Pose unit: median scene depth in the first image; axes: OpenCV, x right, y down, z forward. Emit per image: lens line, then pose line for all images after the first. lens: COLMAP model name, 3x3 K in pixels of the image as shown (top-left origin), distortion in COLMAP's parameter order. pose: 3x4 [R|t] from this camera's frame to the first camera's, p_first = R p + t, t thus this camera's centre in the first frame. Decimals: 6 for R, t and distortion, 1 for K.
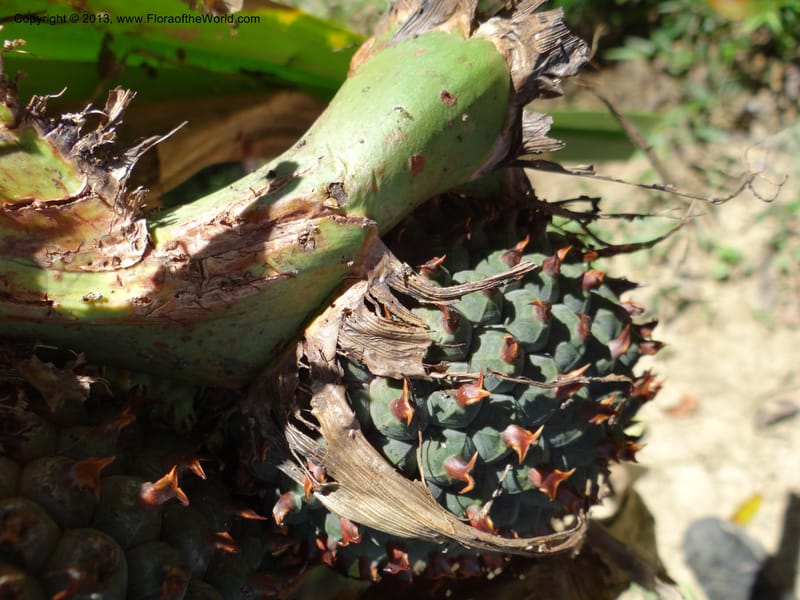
lens RADIAL K [[622.8, 0, 399.3], [0, 622.8, 303.0], [0, 0, 1]] dist [0.006246, -0.012034]
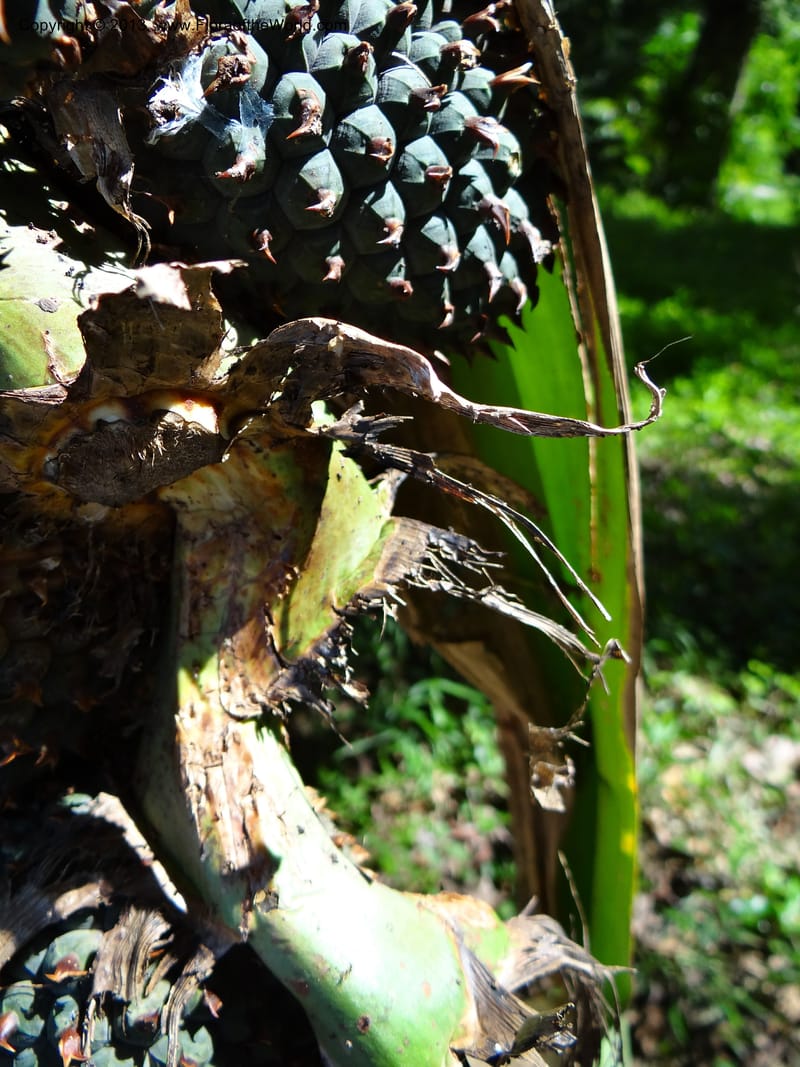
lens RADIAL K [[830.6, 0, 395.3], [0, 830.6, 533.8], [0, 0, 1]] dist [0.006246, -0.012034]
pose [[-0.002512, 0.926384, -0.376572, -0.144280], [-0.996422, 0.029496, 0.079210, -0.502643], [0.084486, 0.375423, 0.922995, -0.486905]]
